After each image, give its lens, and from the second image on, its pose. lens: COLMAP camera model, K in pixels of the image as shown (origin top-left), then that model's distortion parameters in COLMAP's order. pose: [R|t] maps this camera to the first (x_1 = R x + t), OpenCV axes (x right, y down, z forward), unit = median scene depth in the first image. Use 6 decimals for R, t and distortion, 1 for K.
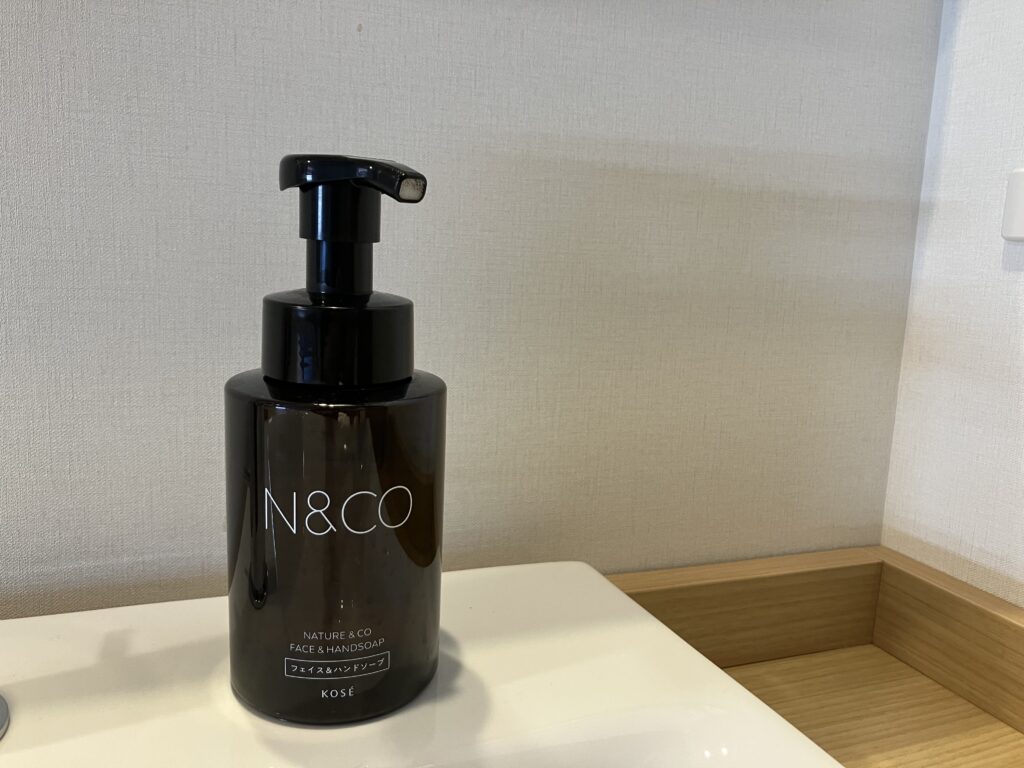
lens RADIAL K [[834.4, 0, 512.6], [0, 834.4, 377.9], [0, 0, 1]] dist [0.020208, -0.012797]
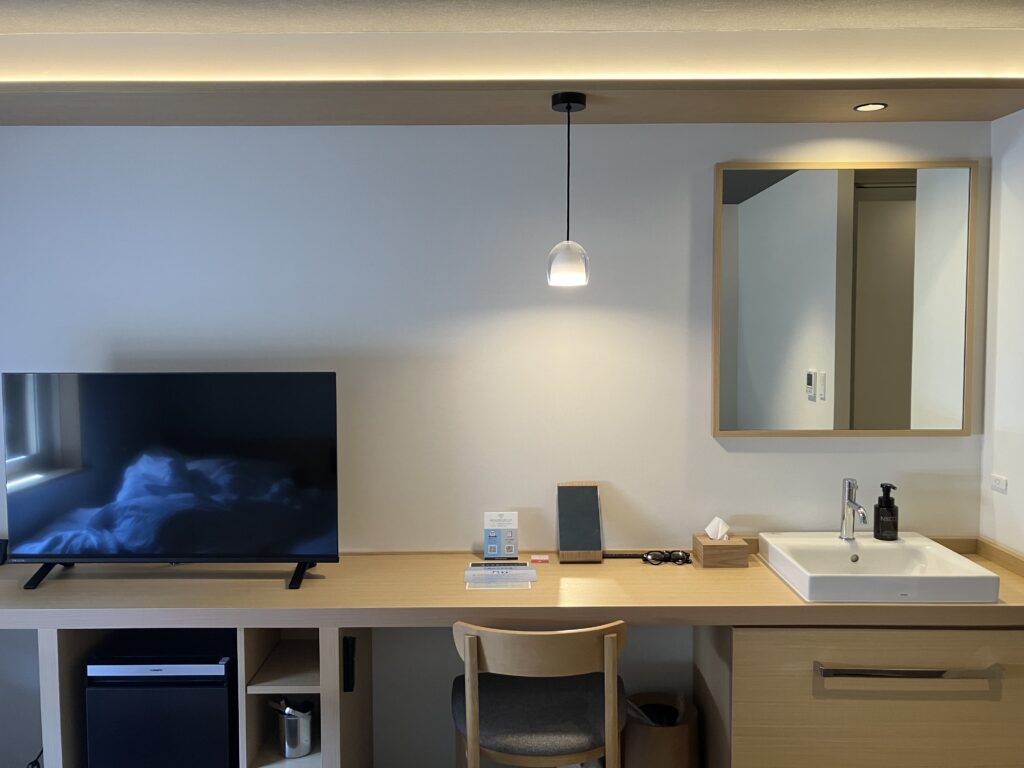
lens RADIAL K [[834.4, 0, 509.2], [0, 834.4, 382.6], [0, 0, 1]] dist [0.020208, -0.012797]
pose [[0.922971, -0.028070, -0.383845, -0.316984], [-0.011765, 0.994813, -0.101039, -0.261066], [0.384690, 0.097772, 0.917853, -6.534618]]
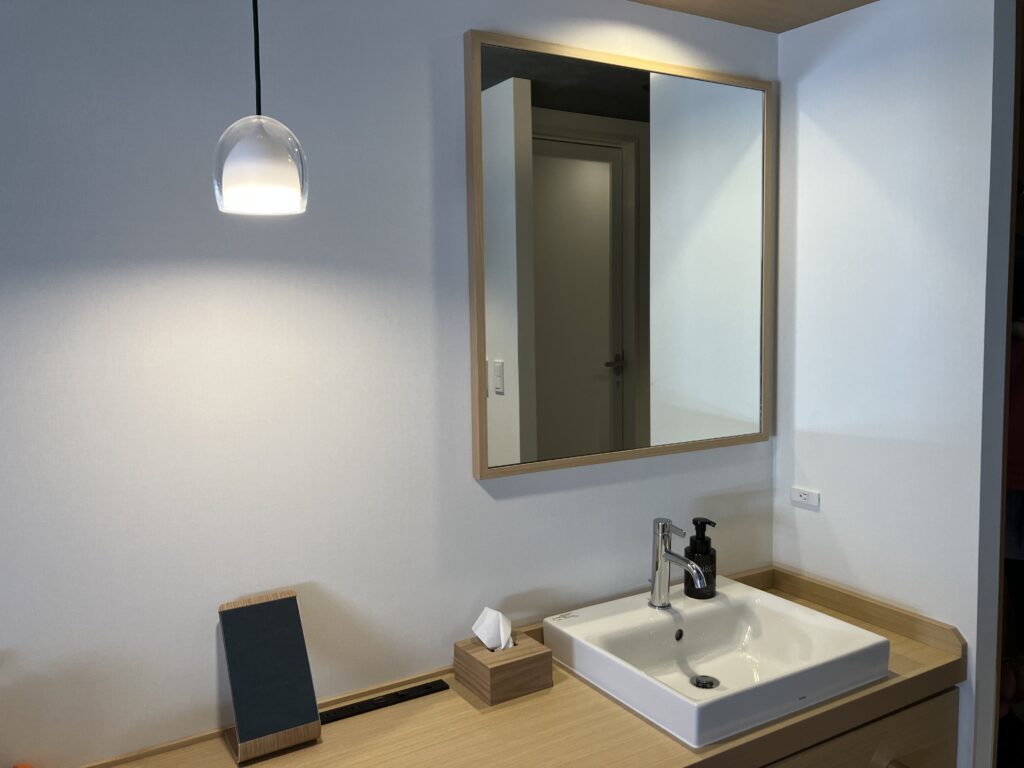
lens RADIAL K [[834.4, 0, 522.5], [0, 834.4, 368.5], [0, 0, 1]] dist [0.020208, -0.012797]
pose [[0.983092, -0.074761, 0.167153, -1.824981], [0.088140, 0.993348, -0.074103, -0.746014], [-0.160501, 0.087583, 0.983142, -3.856573]]
